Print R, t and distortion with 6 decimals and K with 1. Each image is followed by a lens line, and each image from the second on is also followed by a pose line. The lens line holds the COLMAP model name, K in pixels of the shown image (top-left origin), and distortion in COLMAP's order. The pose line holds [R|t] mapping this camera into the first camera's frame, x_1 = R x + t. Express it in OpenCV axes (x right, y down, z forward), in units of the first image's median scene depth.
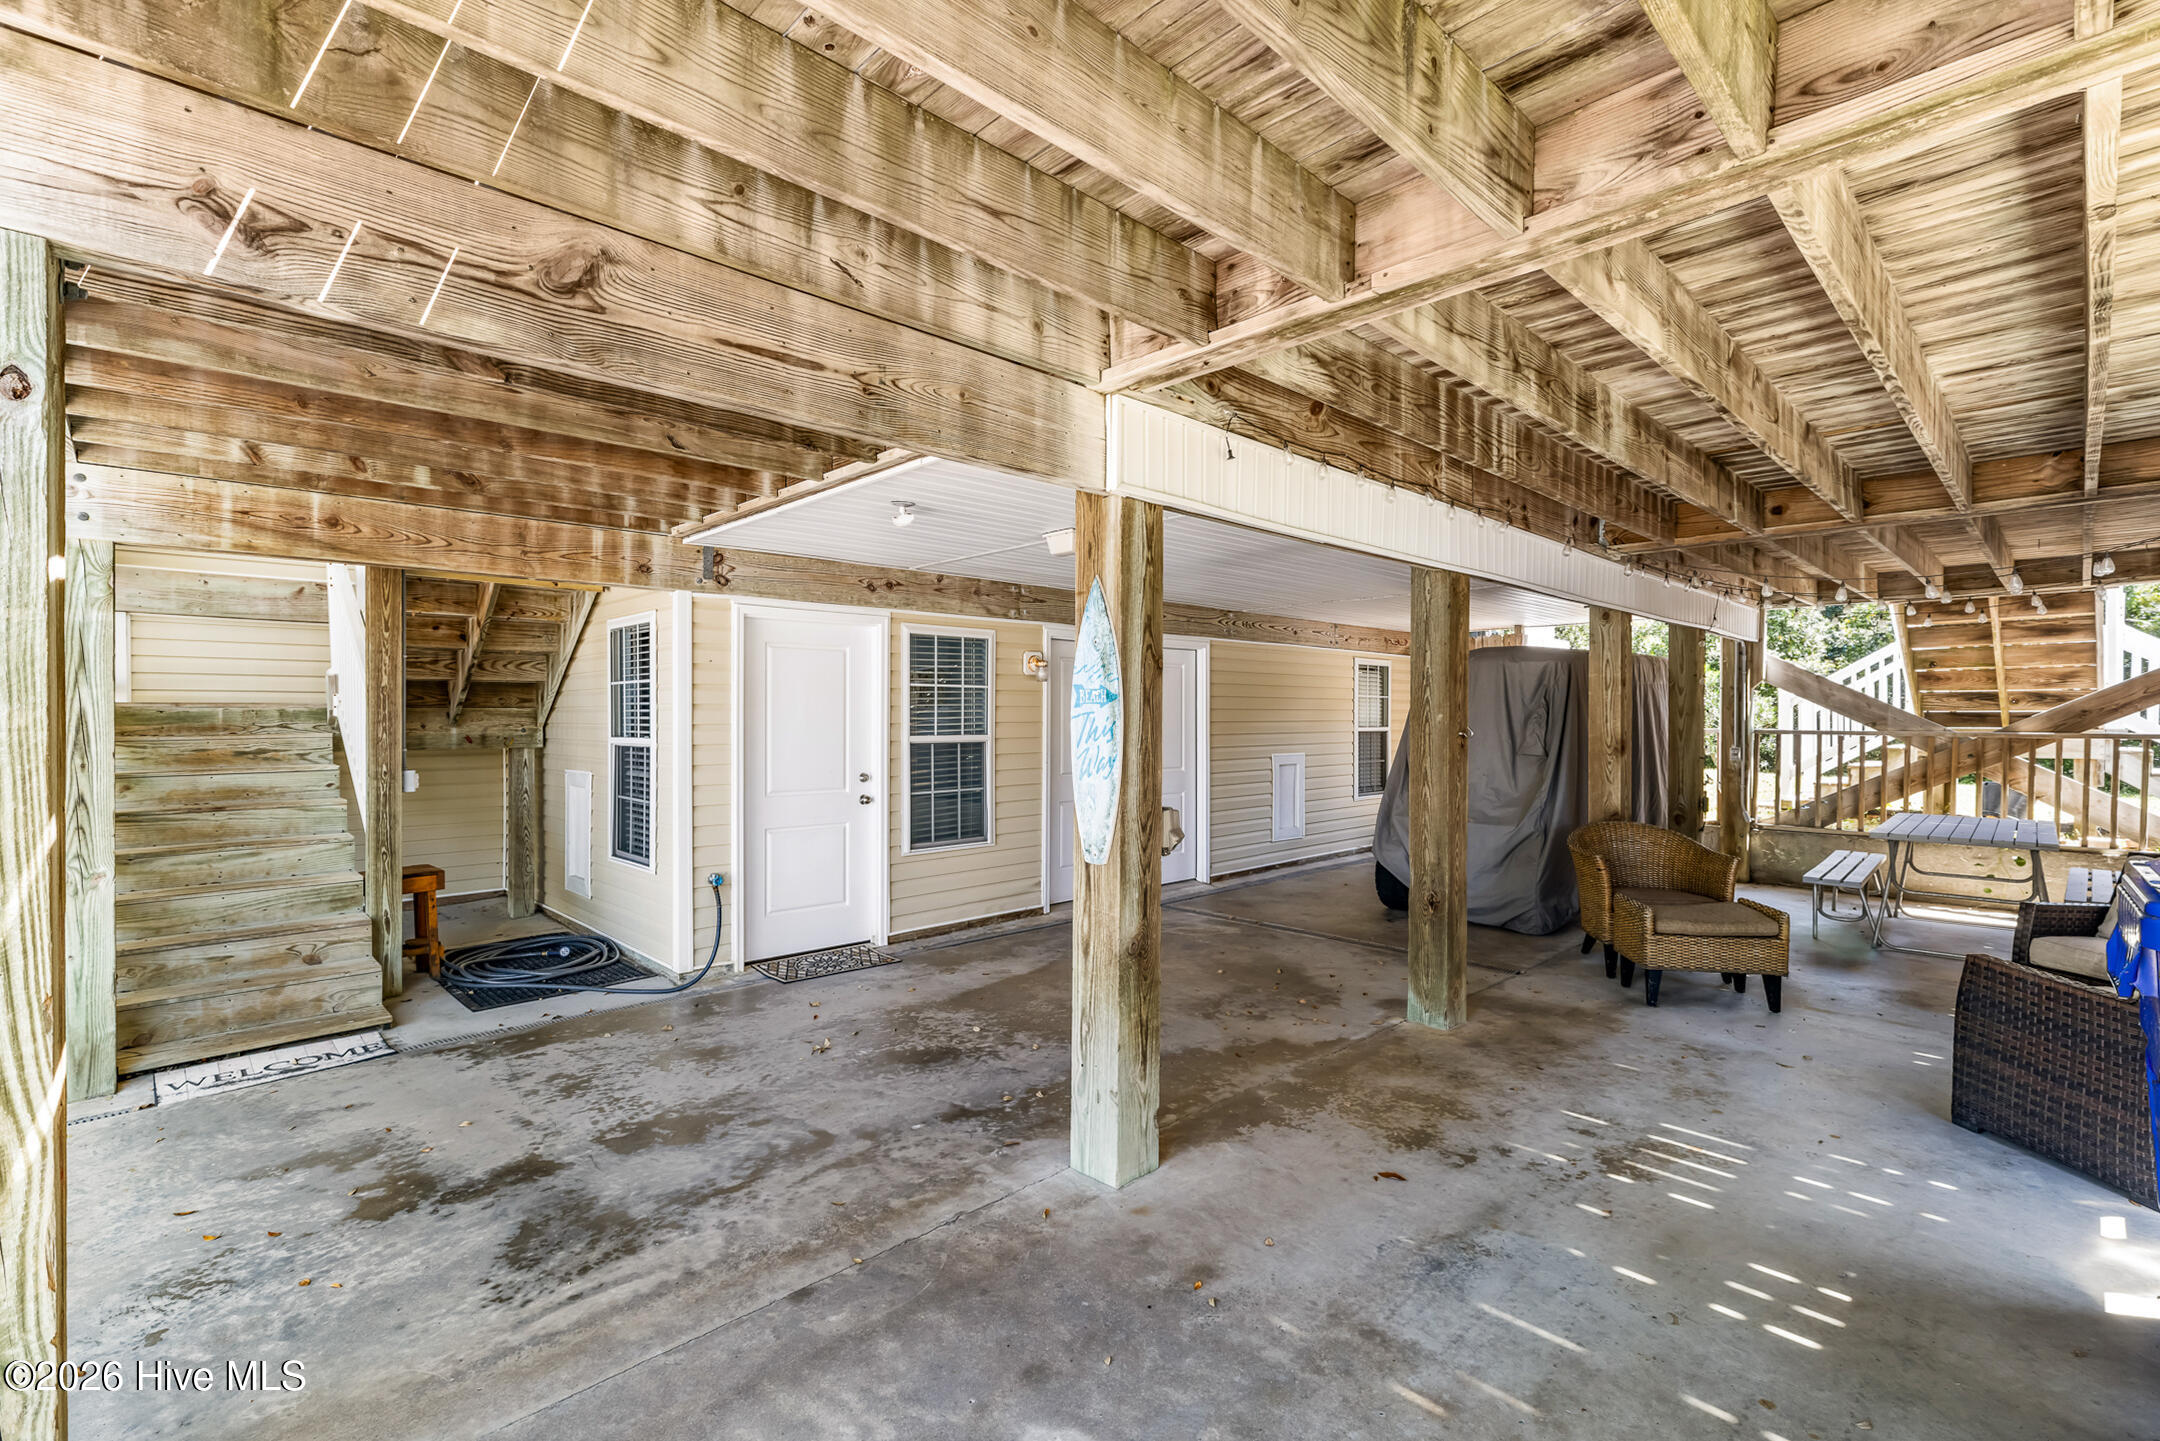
lens RADIAL K [[971.5, 0, 1064.7], [0, 971.5, 718.9], [0, 0, 1]] dist [0.000636, 0.000090]
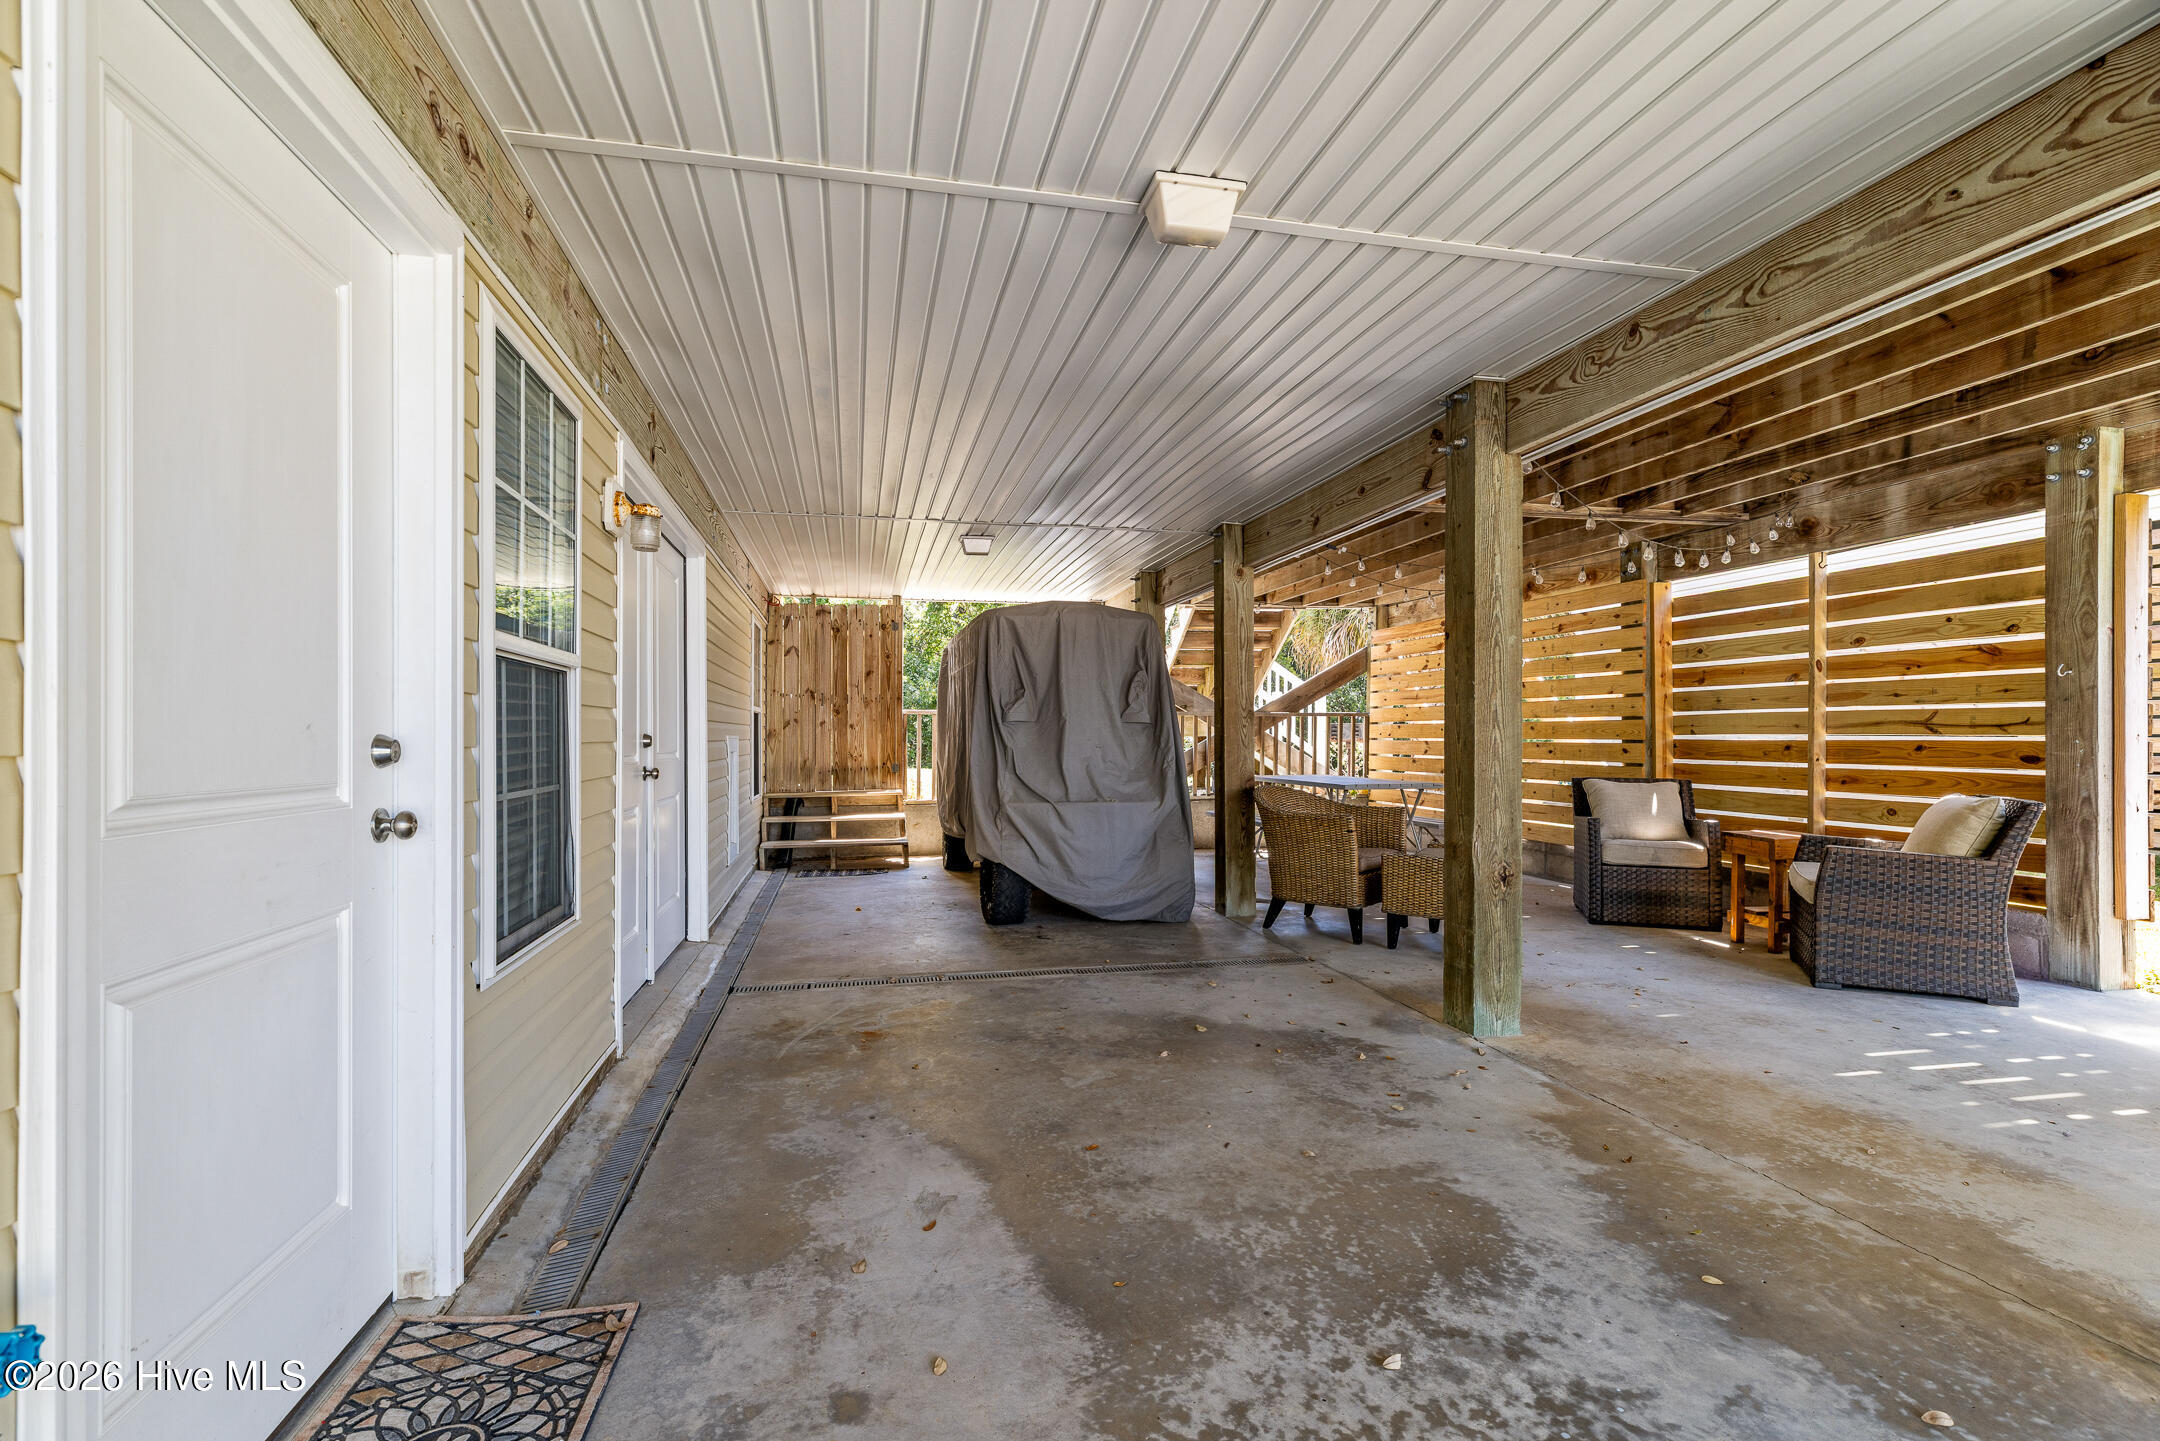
lens RADIAL K [[971.5, 0, 1083.0], [0, 971.5, 728.5], [0, 0, 1]] dist [0.000636, 0.000090]
pose [[0.519909, 0.004441, 0.854210, -0.461664], [0.002837, 0.999972, -0.006925, 0.074124], [-0.854217, 0.006024, 0.519882, 0.878641]]
